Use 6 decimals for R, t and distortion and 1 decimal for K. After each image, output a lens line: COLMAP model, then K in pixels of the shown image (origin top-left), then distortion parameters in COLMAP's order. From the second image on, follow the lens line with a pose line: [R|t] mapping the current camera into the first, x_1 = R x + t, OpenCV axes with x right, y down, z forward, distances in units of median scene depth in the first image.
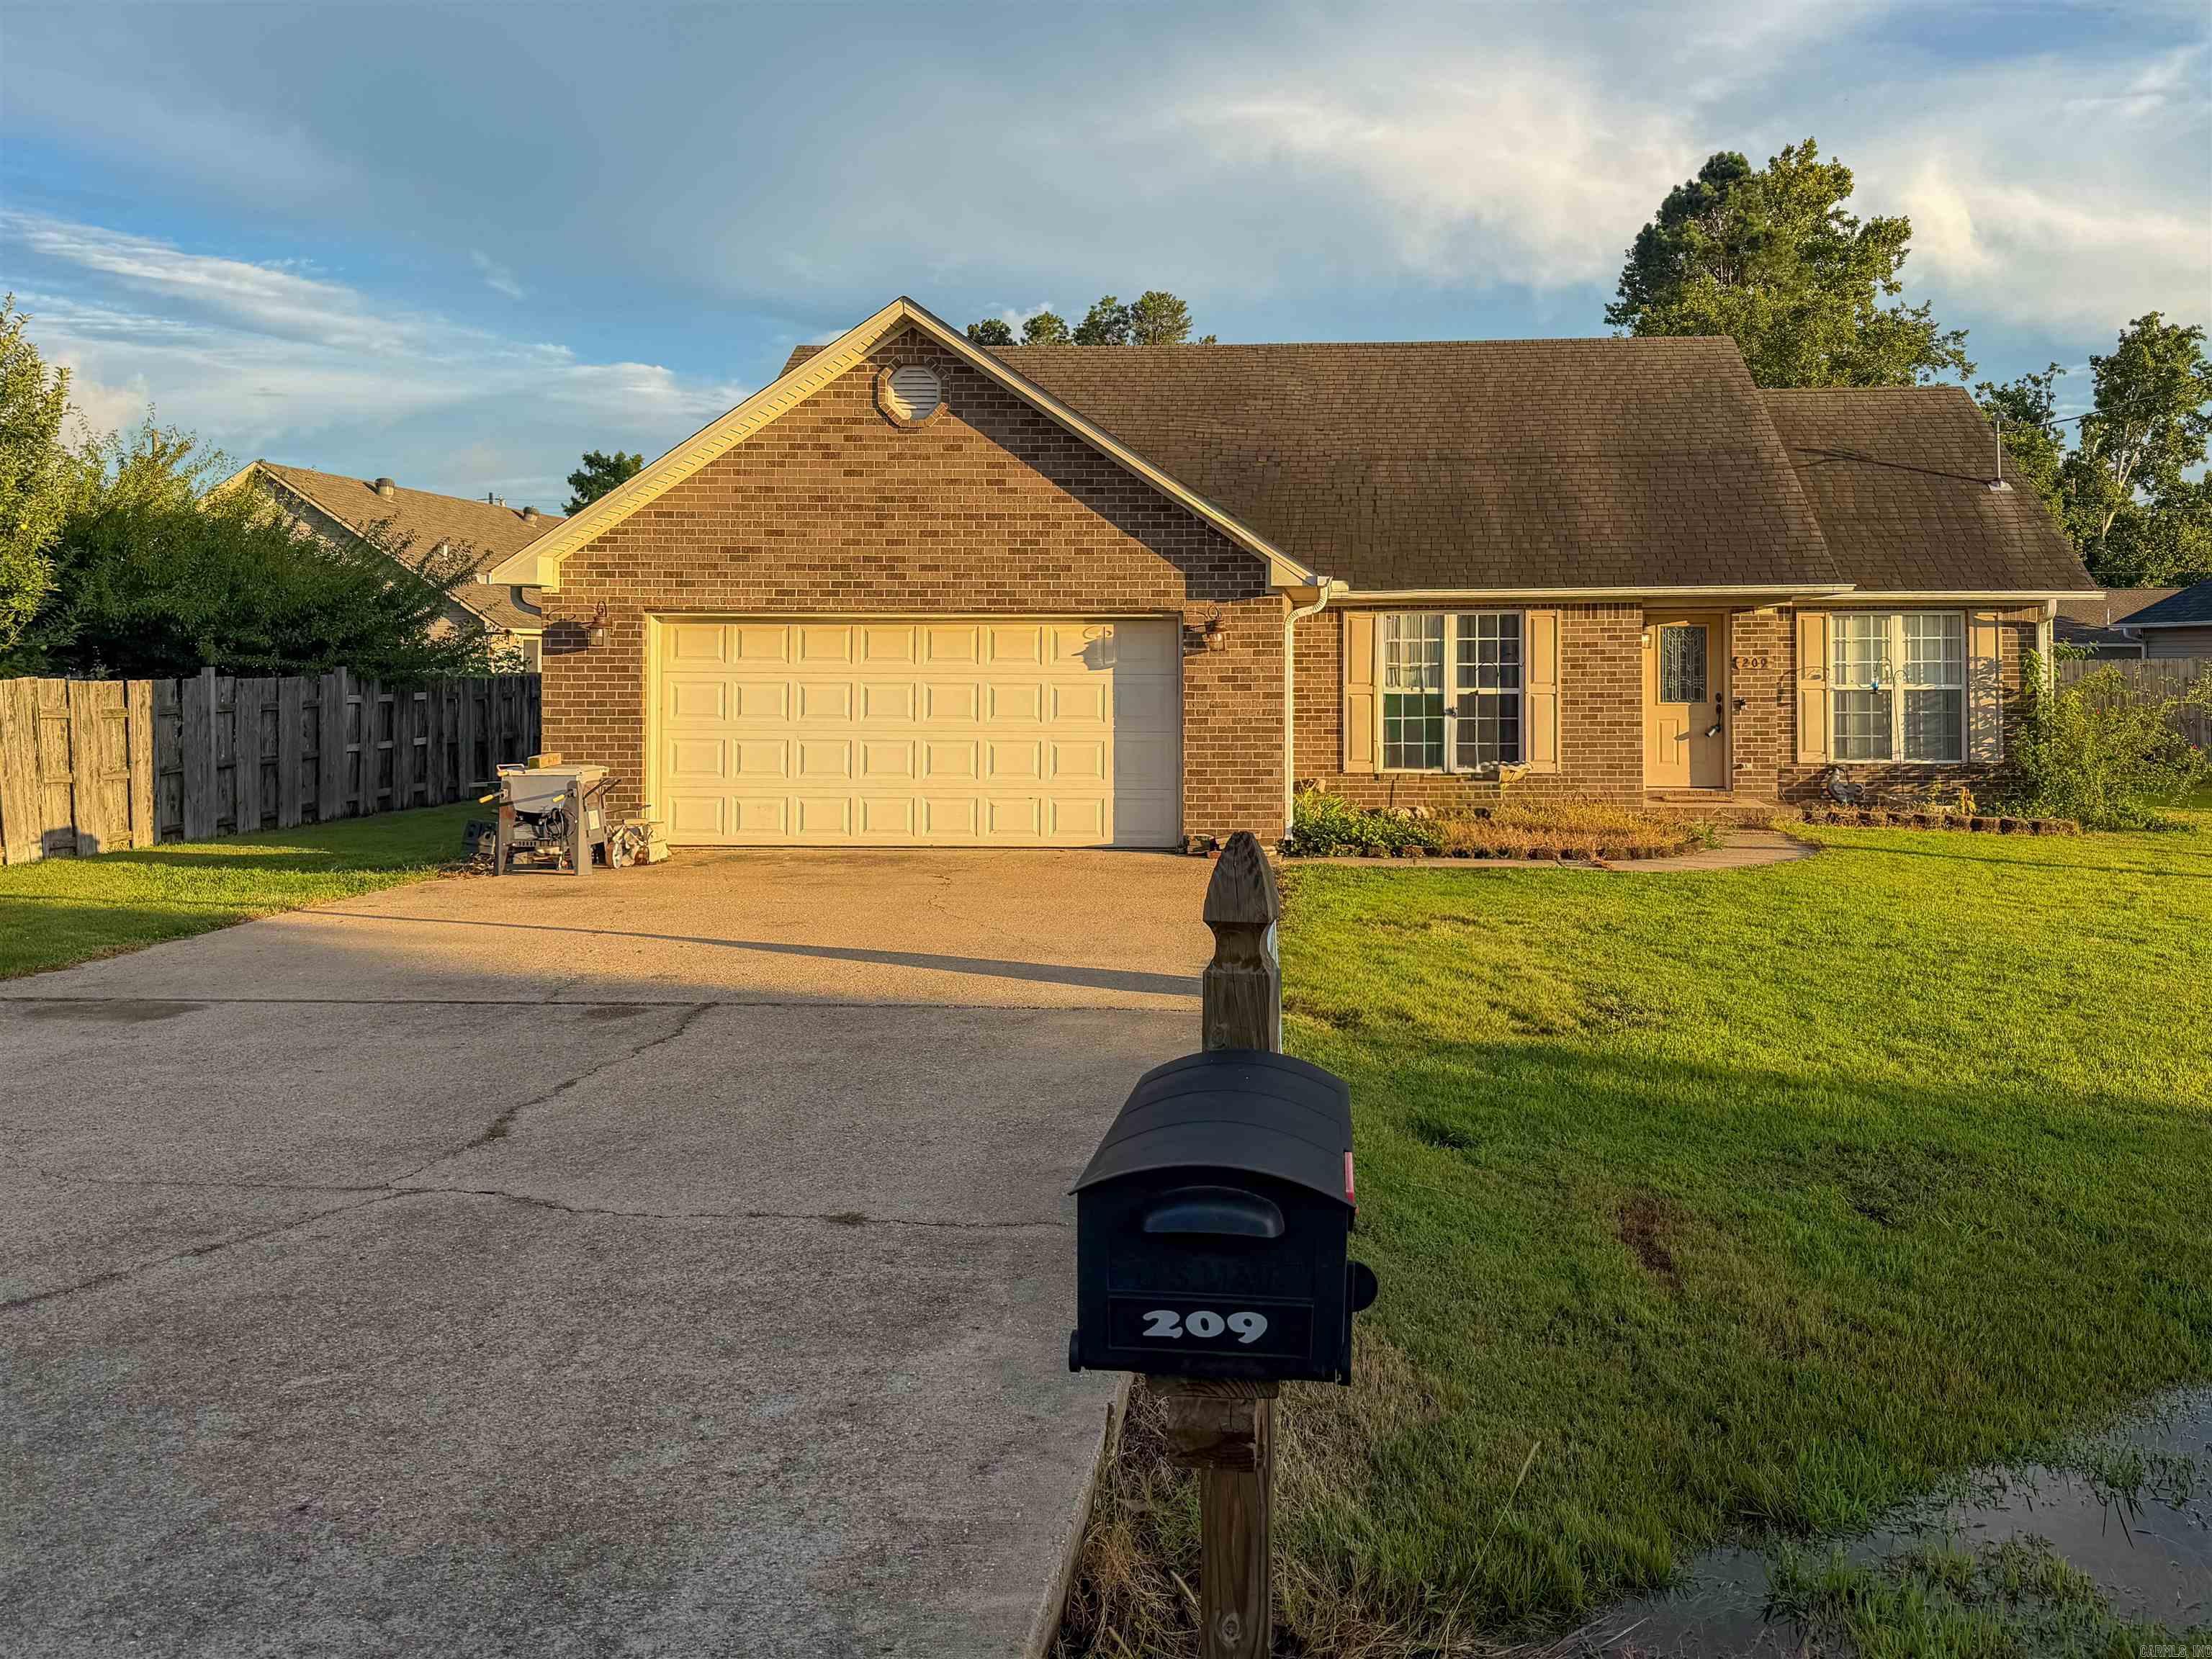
lens RADIAL K [[1709.6, 0, 1106.0], [0, 1709.6, 829.5], [0, 0, 1]] dist [0.037392, 0.000353]
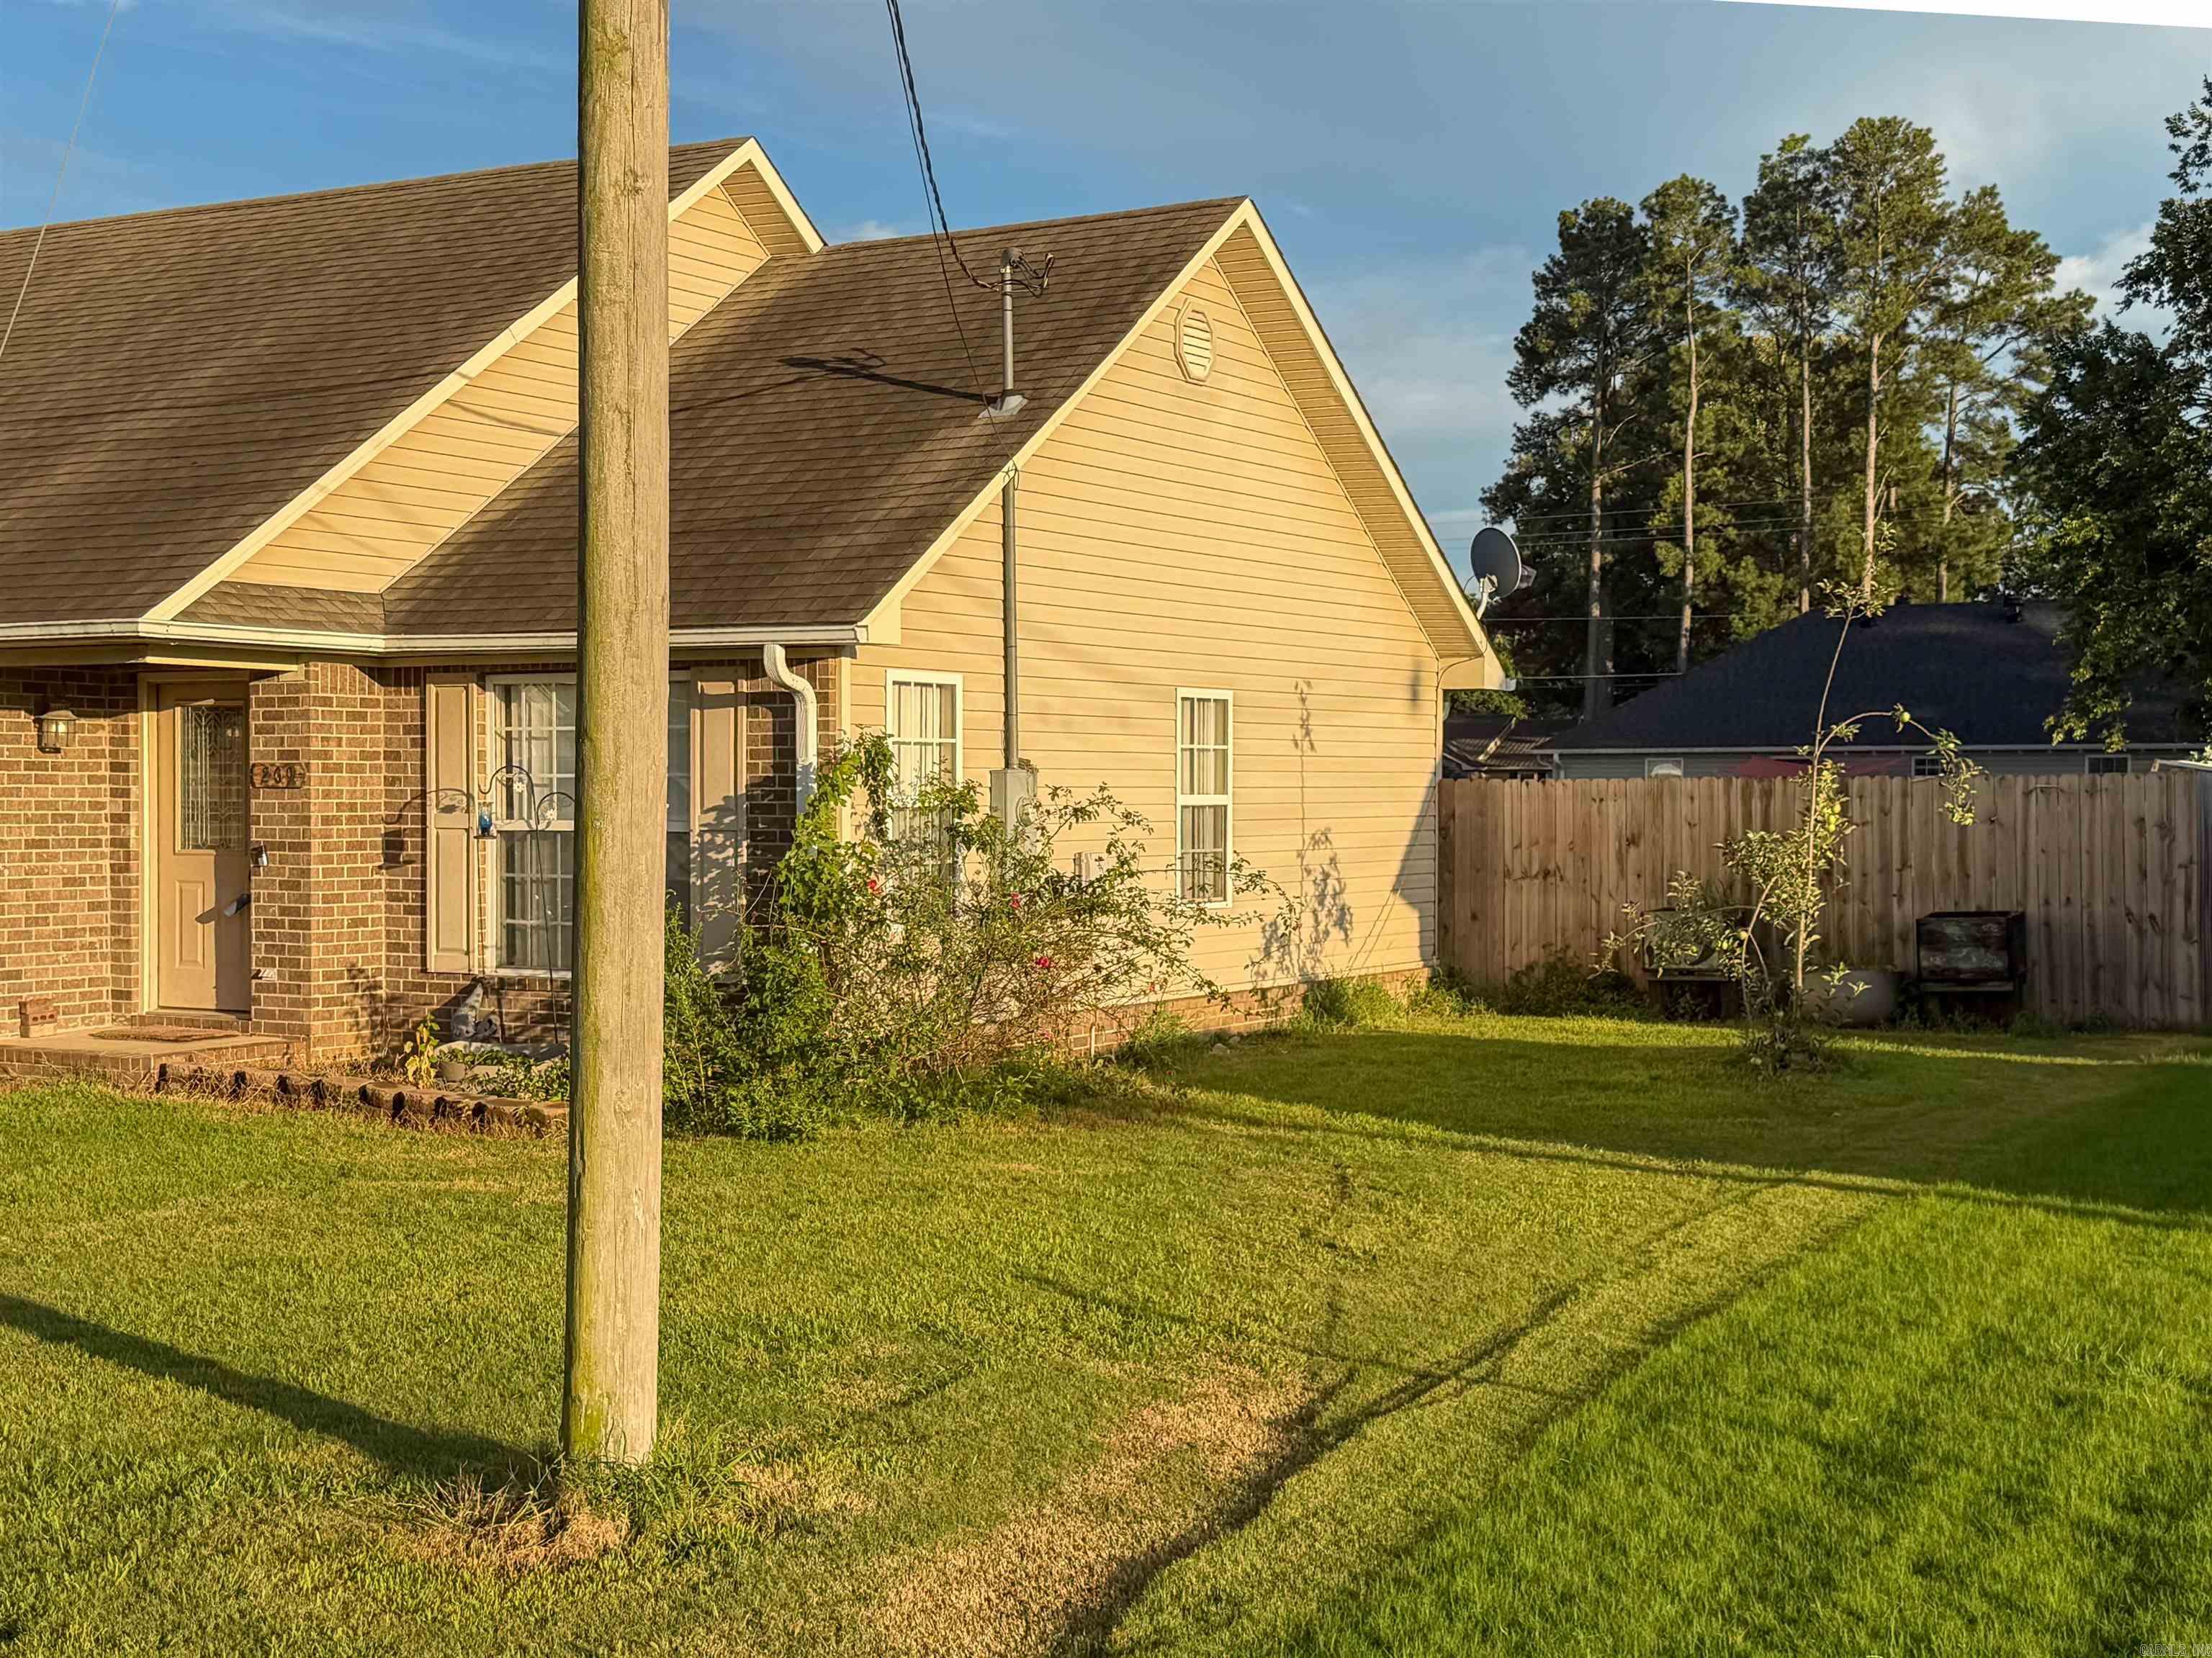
lens RADIAL K [[2887.1, 0, 1106.0], [0, 2887.1, 829.0], [0, 0, 1]] dist [0.121247, 0.011099]
pose [[0.898942, 0.003447, -0.438055, 0.966620], [-0.040252, 0.996389, -0.074762, -0.024059], [0.436215, 0.084839, 0.895834, 0.301693]]
